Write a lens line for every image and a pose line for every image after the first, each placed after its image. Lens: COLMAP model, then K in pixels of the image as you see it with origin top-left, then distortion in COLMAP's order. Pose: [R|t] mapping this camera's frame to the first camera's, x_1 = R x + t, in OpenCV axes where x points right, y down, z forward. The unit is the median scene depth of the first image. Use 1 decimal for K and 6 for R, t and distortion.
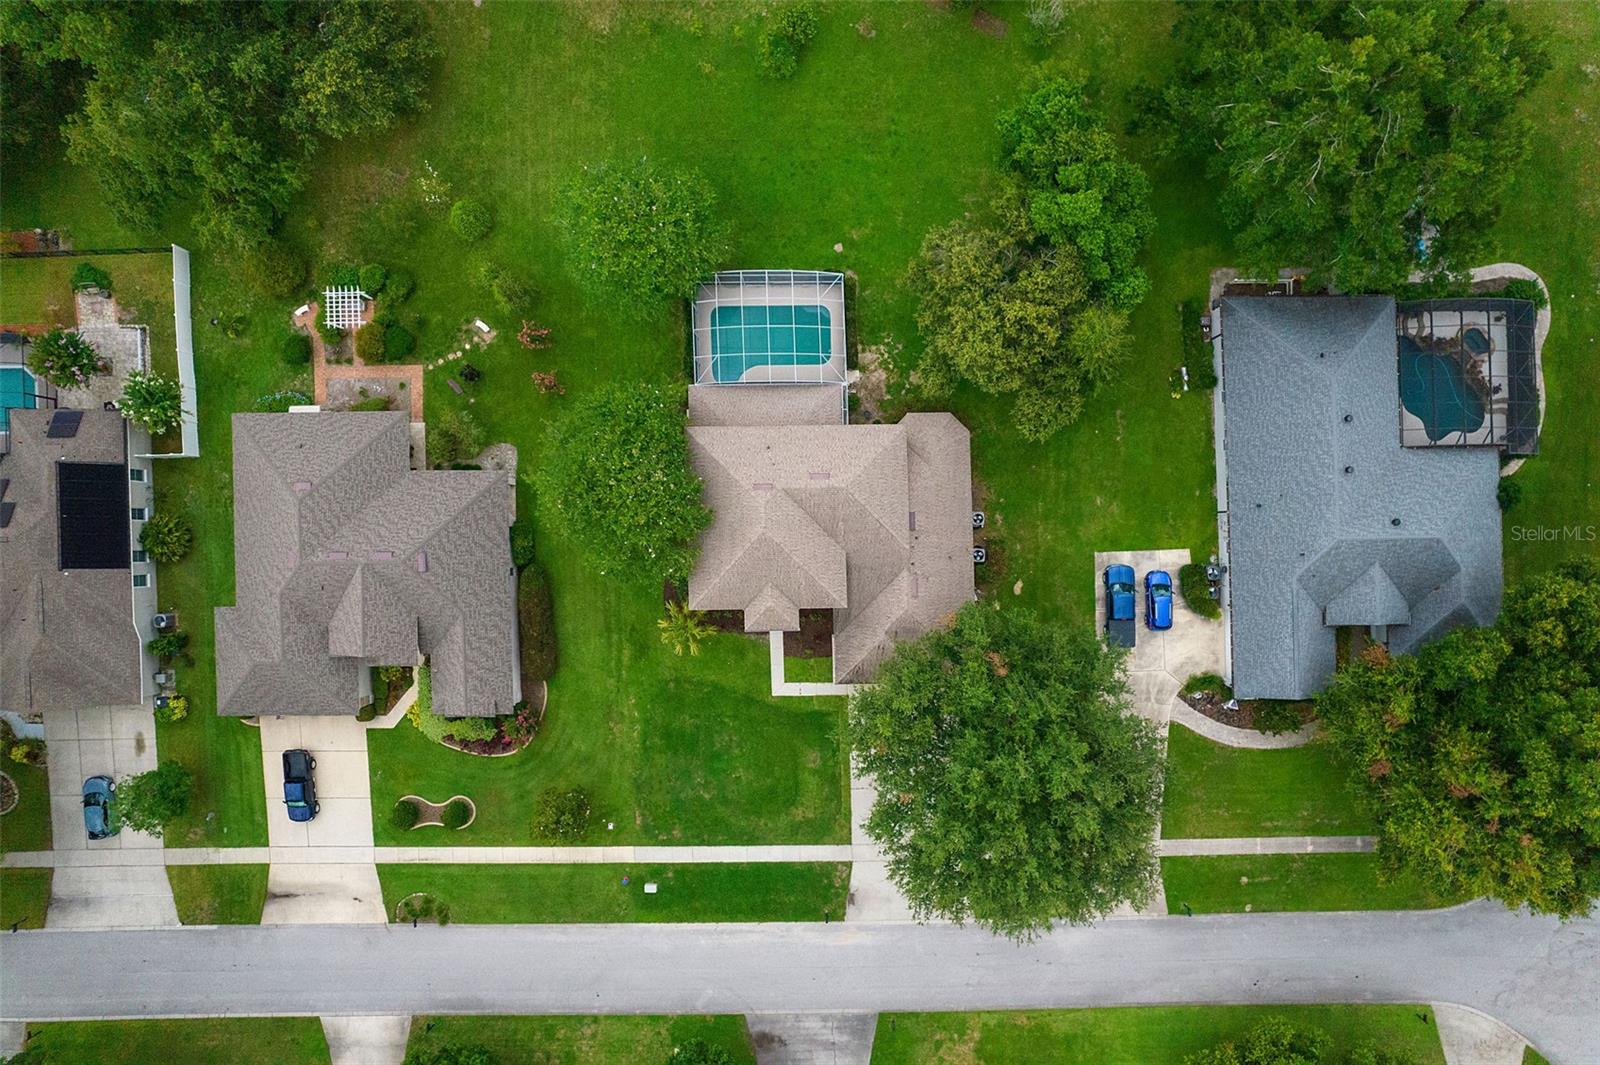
lens RADIAL K [[988.1, 0, 800.0], [0, 988.1, 532.5], [0, 0, 1]] dist [-0.083214, 0.055948]
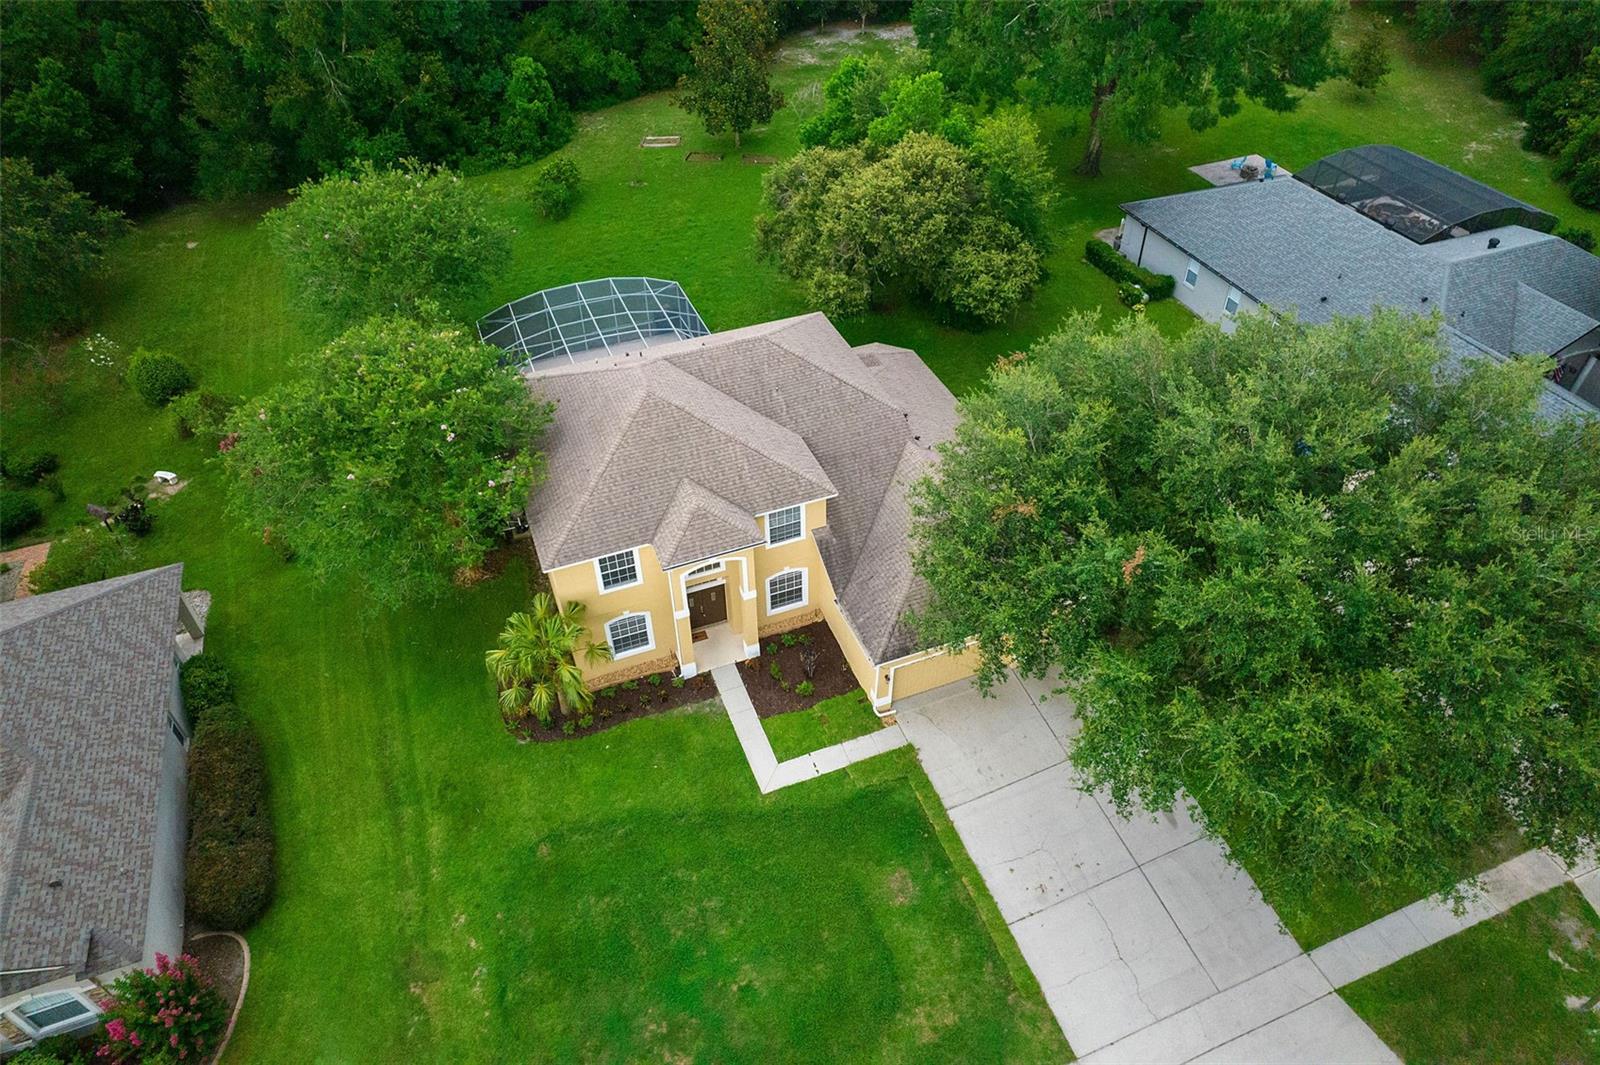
lens RADIAL K [[988.1, 0, 800.0], [0, 988.1, 532.5], [0, 0, 1]] dist [-0.083214, 0.055948]
pose [[0.940858, -0.222332, 0.255645, -0.102351], [0.338003, 0.667728, -0.663245, 0.395408], [-0.023240, 0.710428, 0.703386, 0.581930]]
